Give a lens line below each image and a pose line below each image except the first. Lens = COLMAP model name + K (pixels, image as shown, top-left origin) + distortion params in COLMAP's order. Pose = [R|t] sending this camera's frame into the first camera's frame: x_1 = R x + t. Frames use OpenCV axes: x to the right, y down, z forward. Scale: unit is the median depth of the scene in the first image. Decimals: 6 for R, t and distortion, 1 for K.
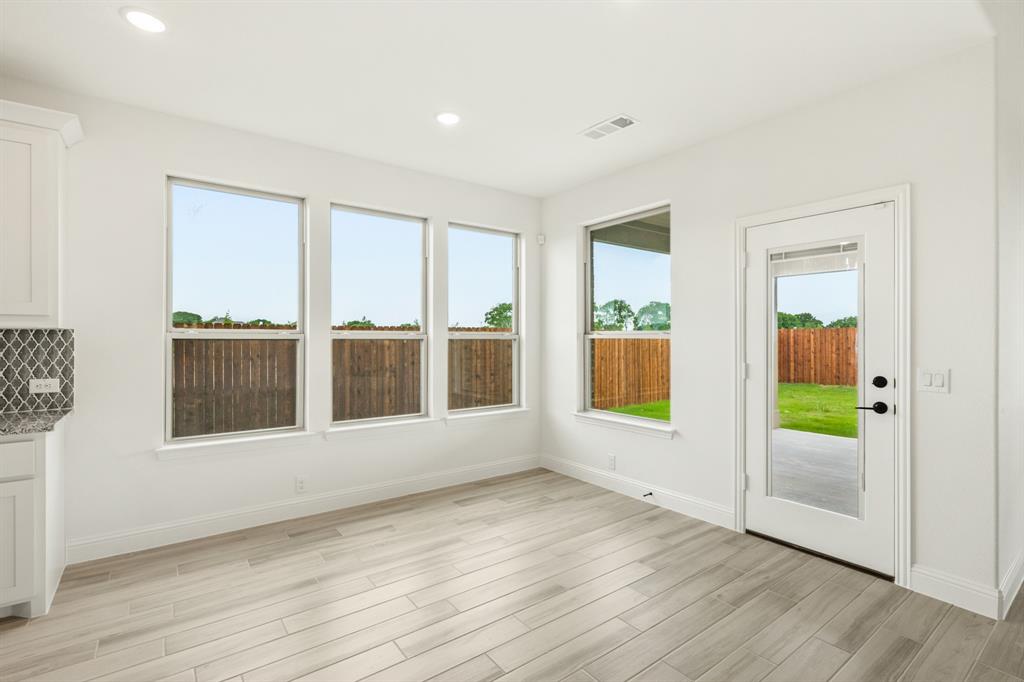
lens RADIAL K [[479.0, 0, 506.9], [0, 479.0, 339.6], [0, 0, 1]] dist [0.002126, 0.001234]
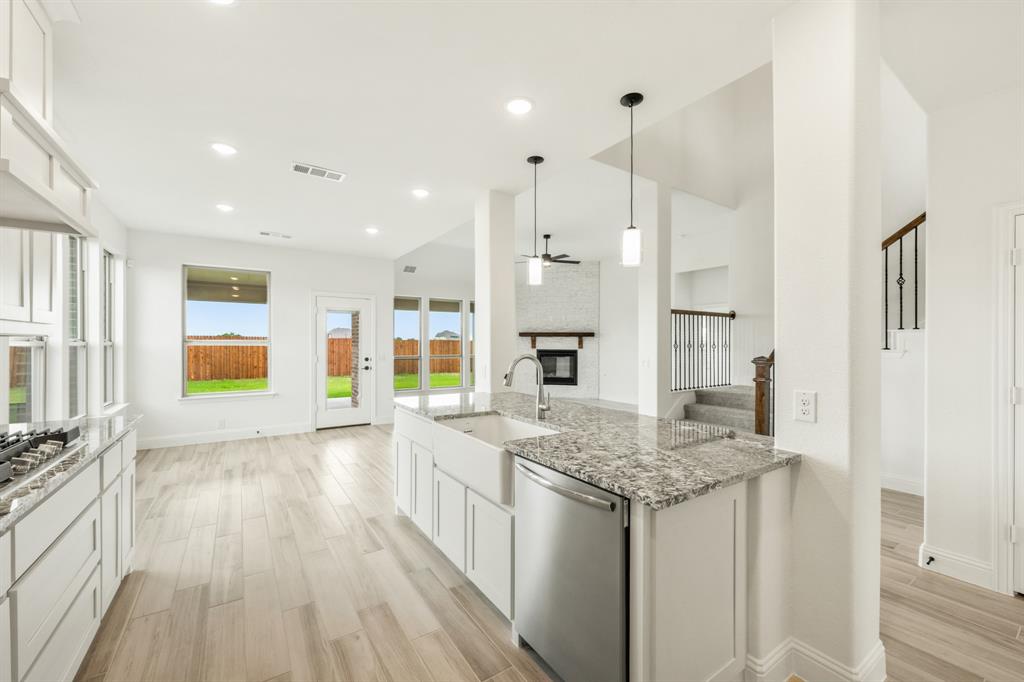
lens RADIAL K [[405.9, 0, 507.8], [0, 405.9, 344.1], [0, 0, 1]] dist [-0.000561, 0.000043]
pose [[0.052053, -0.000275, 0.998644, -1.205380], [0.001885, 0.999998, 0.000177, -0.003692], [-0.998643, 0.001874, 0.052054, -0.005863]]
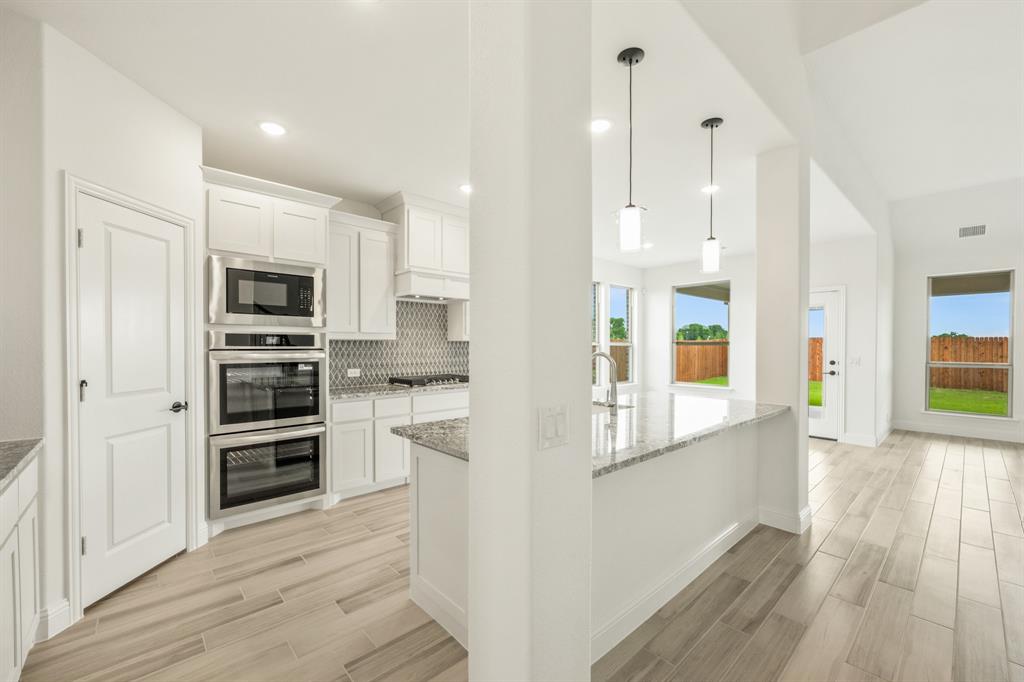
lens RADIAL K [[405.9, 0, 514.3], [0, 405.9, 352.7], [0, 0, 1]] dist [-0.000561, 0.000043]
pose [[0.995500, -0.001377, 0.094753, -0.774568], [-0.000104, 0.999878, 0.015622, 0.001737], [-0.094763, -0.015561, 0.995378, -0.685254]]
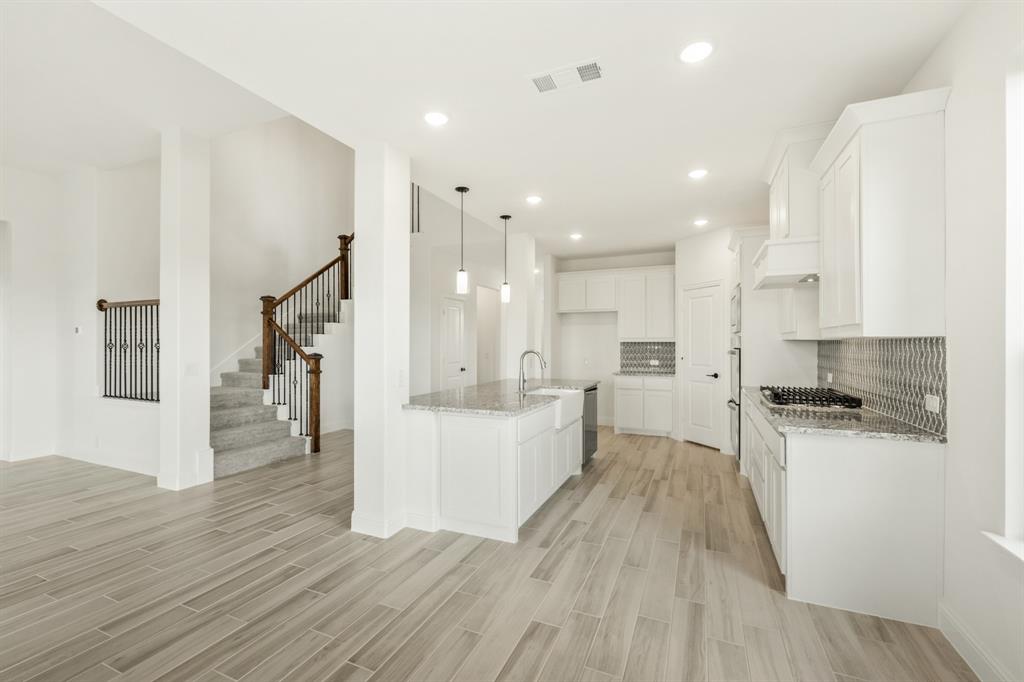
lens RADIAL K [[433.6, 0, 512.0], [0, 433.6, 341.8], [0, 0, 1]] dist [-0.002427, -0.000078]
pose [[-0.867477, -0.002497, -0.497471, 0.054276], [-0.003051, 0.999995, 0.000302, -0.009090], [0.497468, 0.001780, -0.867481, 0.965262]]
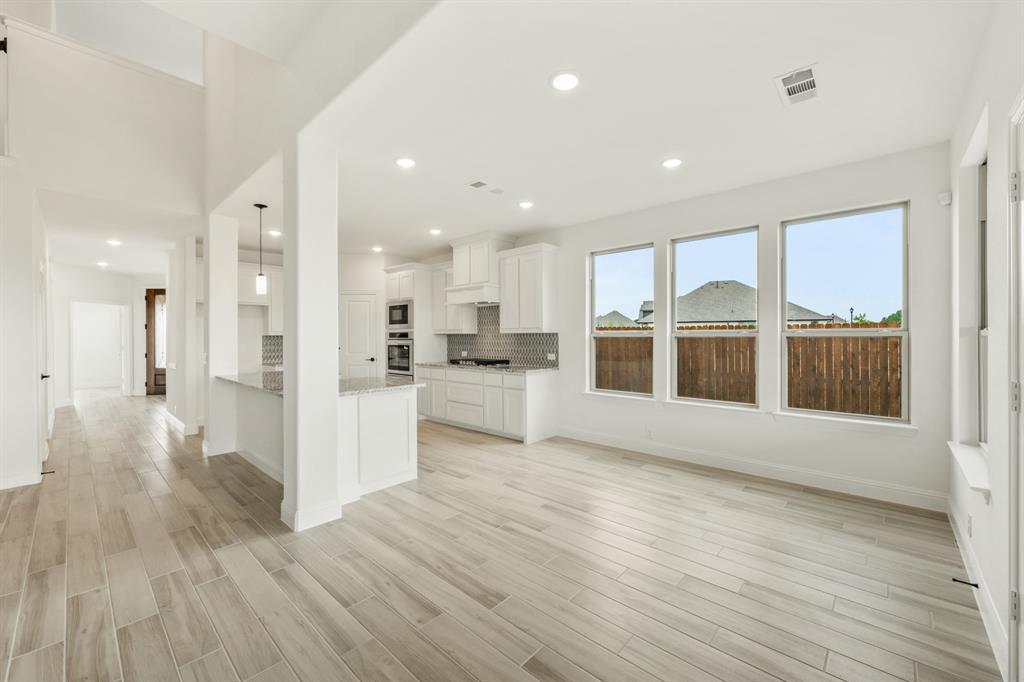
lens RADIAL K [[405.9, 0, 519.6], [0, 405.9, 338.8], [0, 0, 1]] dist [-0.000561, 0.000043]
pose [[0.202333, 0.003203, -0.979312, 0.723626], [0.000550, 0.999994, 0.003384, 0.000269], [0.979317, -0.001223, 0.202330, 0.328237]]
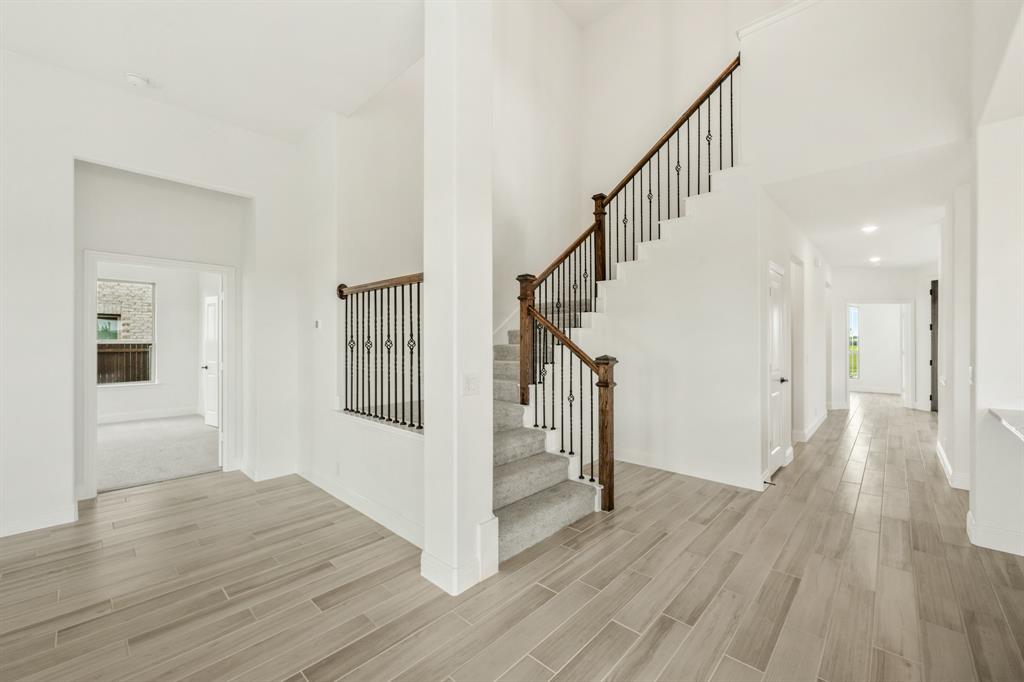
lens RADIAL K [[405.9, 0, 510.5], [0, 405.9, 340.2], [0, 0, 1]] dist [-0.000561, 0.000043]
pose [[-0.983898, 0.000502, -0.178731, 0.262452], [0.000646, 1.000000, -0.000751, -0.001094], [0.178731, -0.000854, -0.983898, 0.212396]]
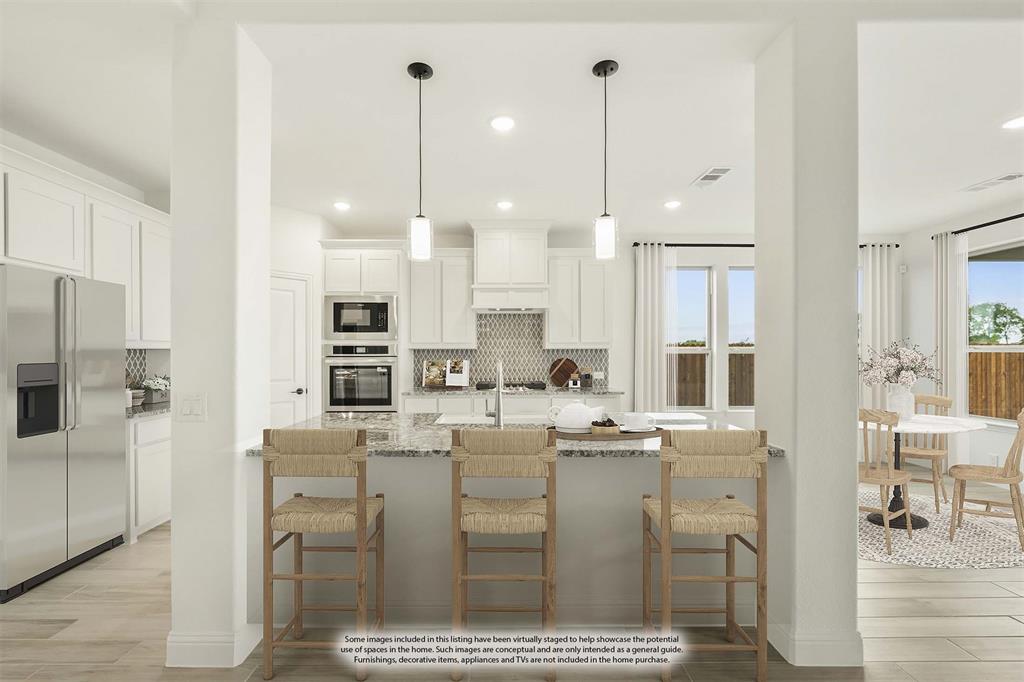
lens RADIAL K [[405.9, 0, 516.3], [0, 405.9, 354.7], [0, 0, 1]] dist [-0.000561, 0.000043]
pose [[0.804588, 0.001013, -0.593833, -0.136722], [-0.000095, 0.999999, 0.001577, 0.001393], [0.593834, -0.001212, 0.804587, -0.500362]]
